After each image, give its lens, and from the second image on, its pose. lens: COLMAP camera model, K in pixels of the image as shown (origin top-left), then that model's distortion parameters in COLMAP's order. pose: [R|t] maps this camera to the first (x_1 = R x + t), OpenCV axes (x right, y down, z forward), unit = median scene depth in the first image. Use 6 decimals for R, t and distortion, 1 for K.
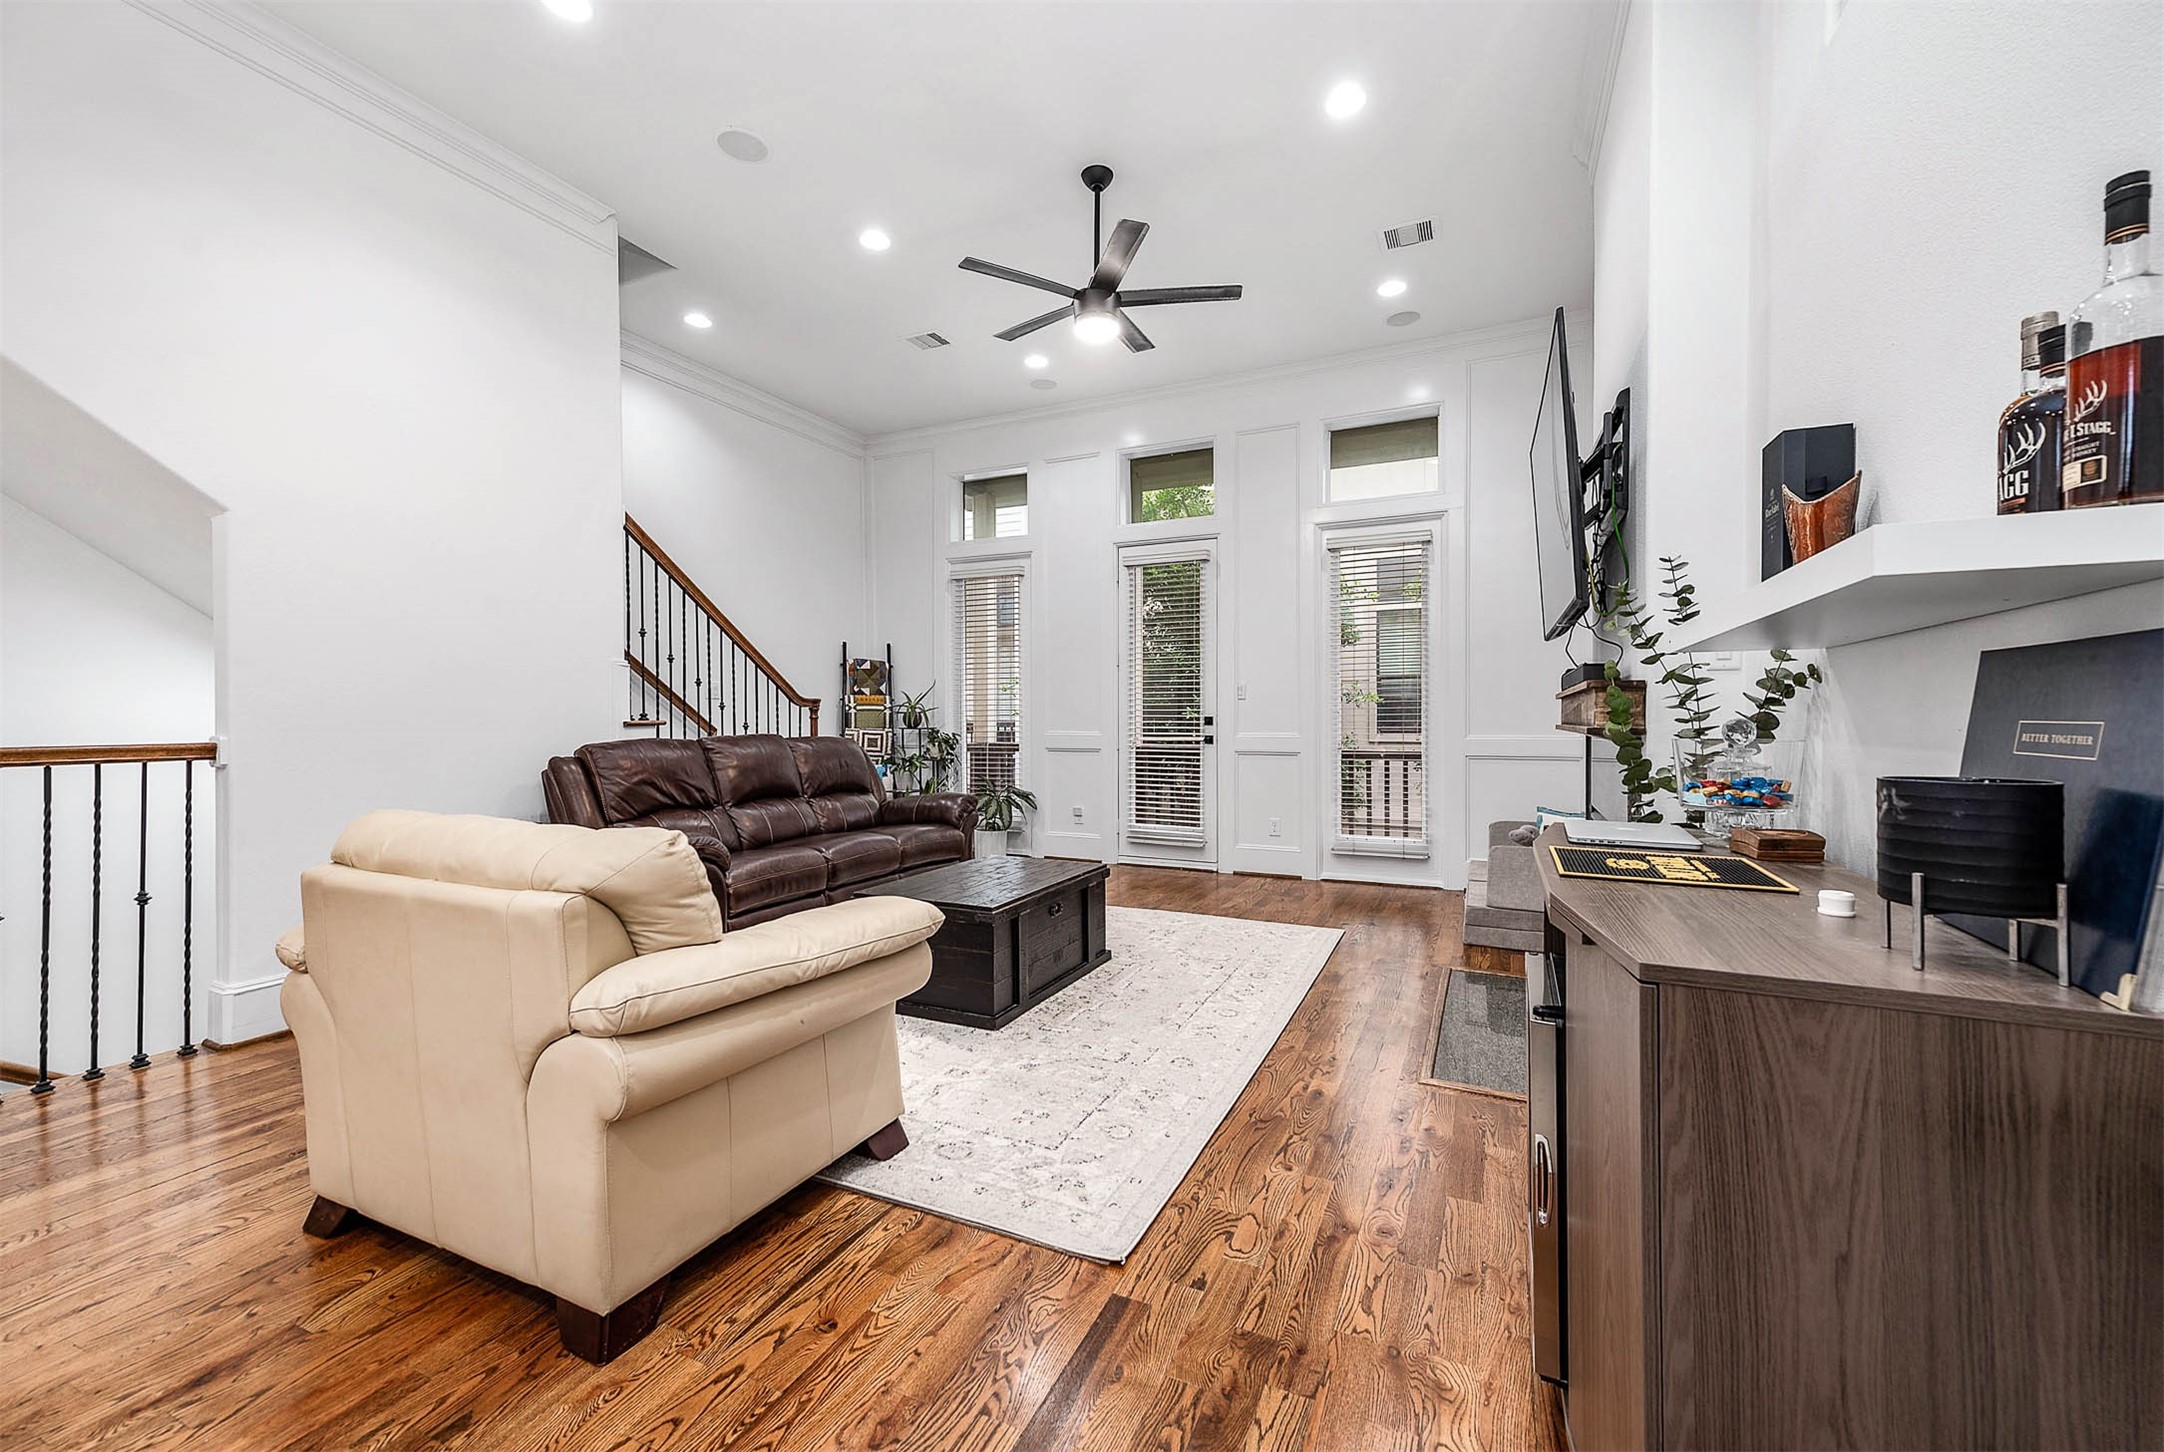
lens RADIAL K [[855.9, 0, 1101.6], [0, 855.9, 725.5], [0, 0, 1]] dist [0.012501, 0.001054]
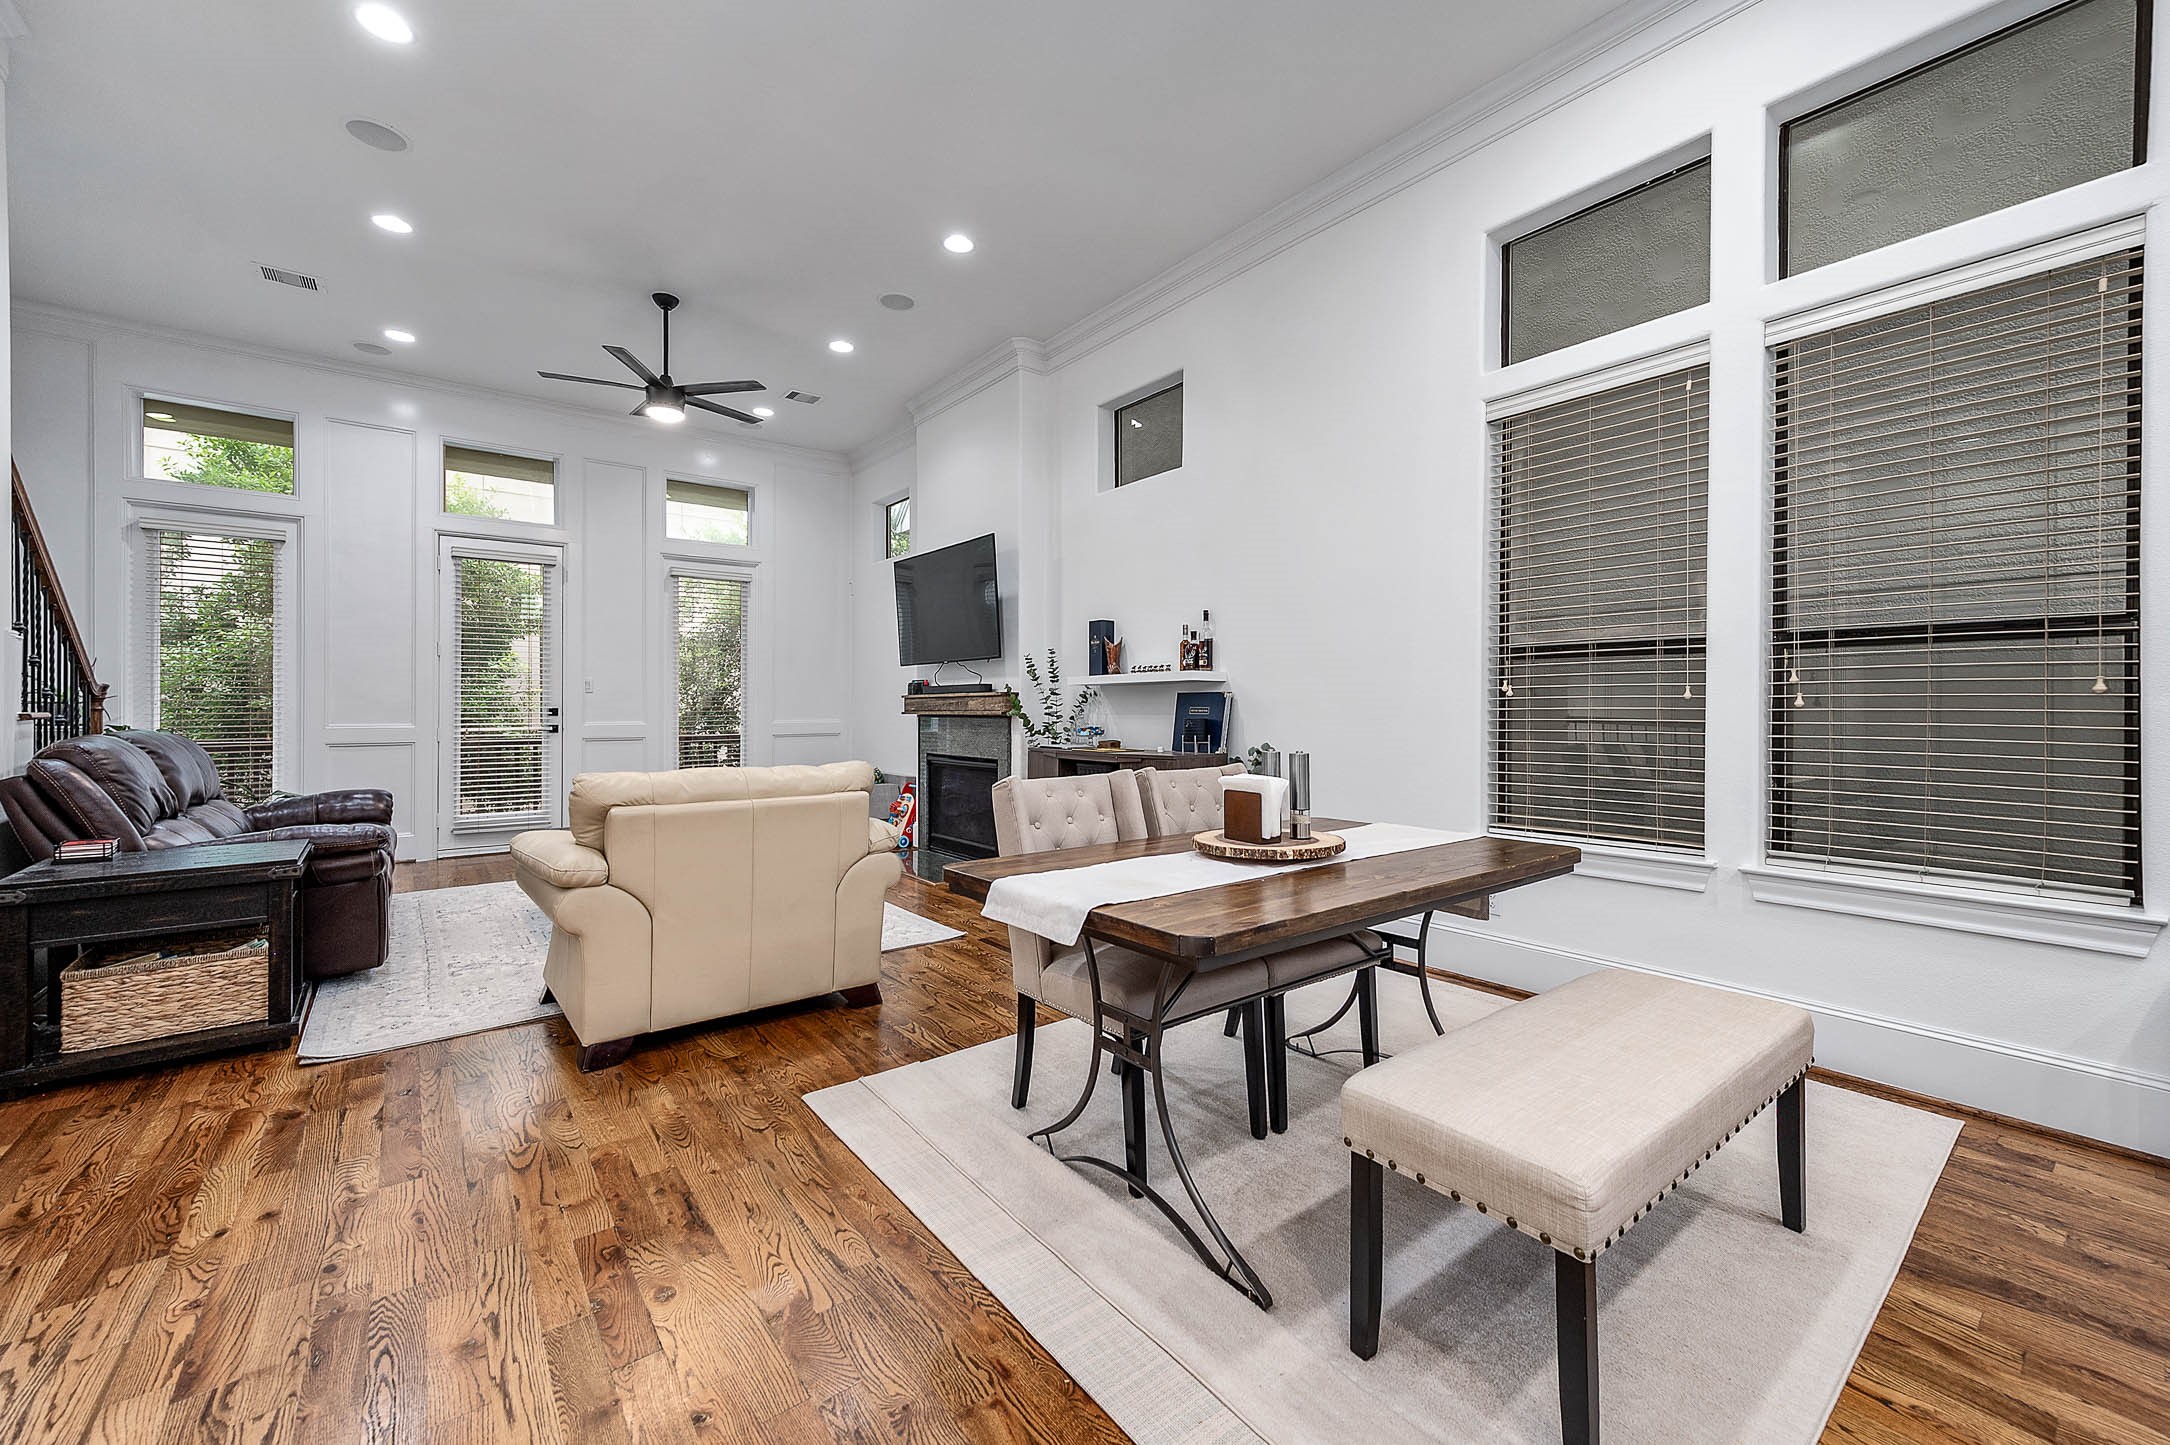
lens RADIAL K [[858.3, 0, 1082.3], [0, 858.3, 704.4], [0, 0, 1]] dist [0.012501, 0.001054]
pose [[0.453746, 0.004068, 0.891122, -0.571192], [0.011891, 0.999873, -0.010619, 0.004981], [-0.891052, 0.015415, 0.453640, -0.134294]]
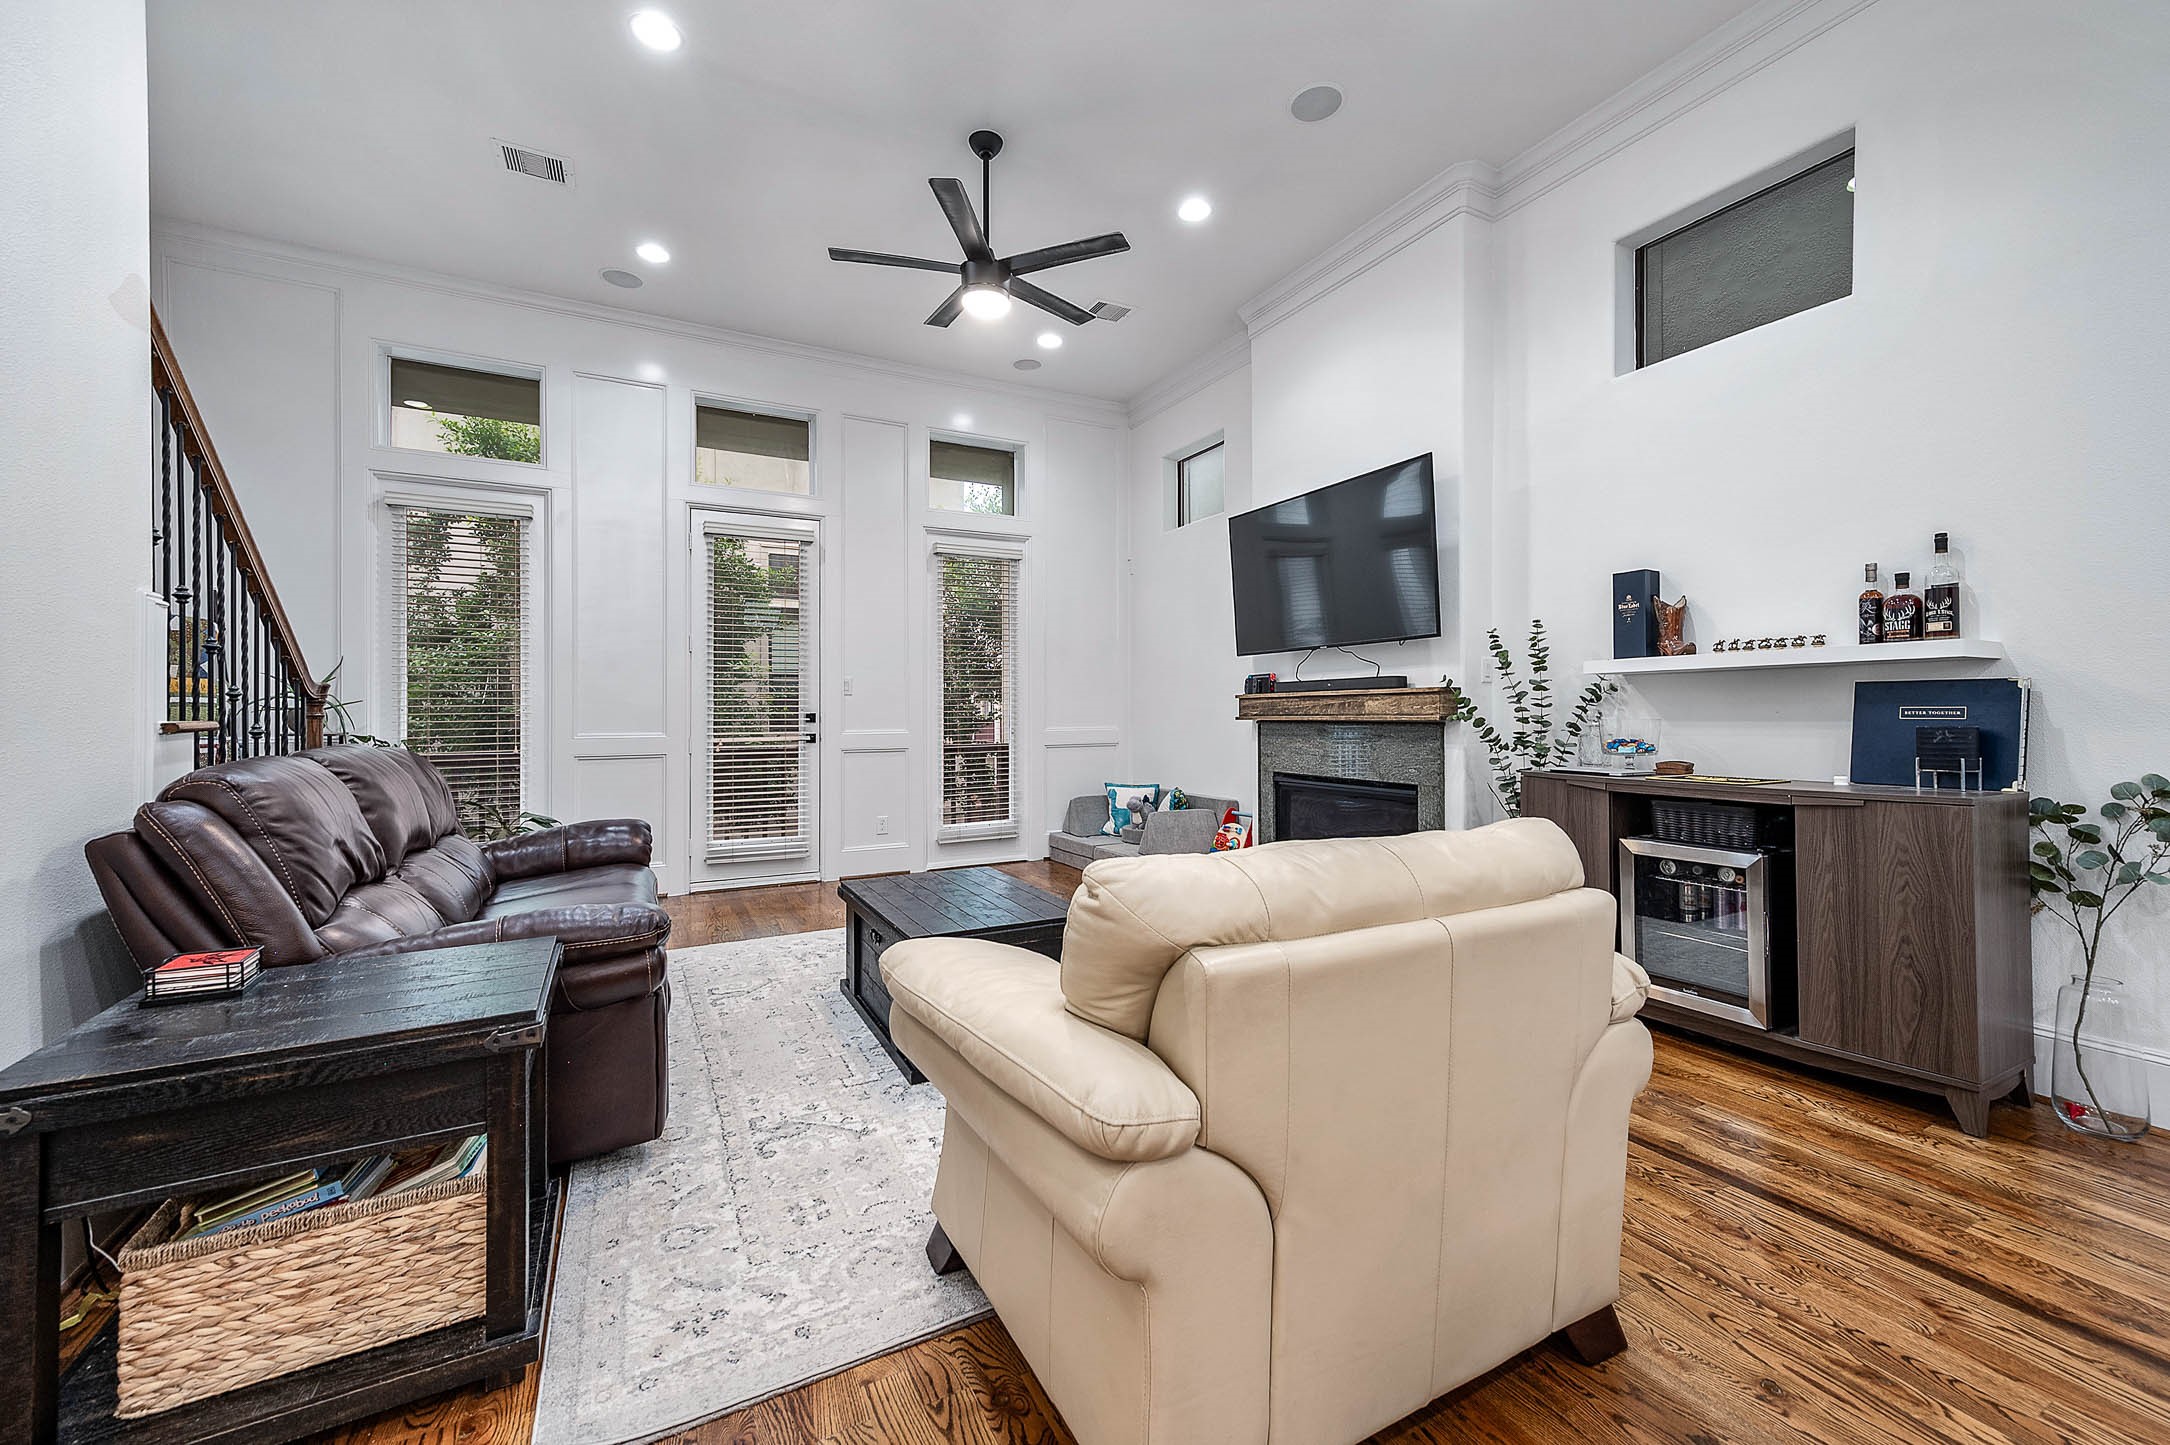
lens RADIAL K [[858.3, 0, 1083.0], [0, 858.3, 706.0], [0, 0, 1]] dist [0.012501, 0.001054]
pose [[0.606404, 0.004702, 0.795143, -0.434693], [0.014247, 0.999758, -0.016778, 0.001178], [-0.795029, 0.021503, 0.606190, 0.215165]]
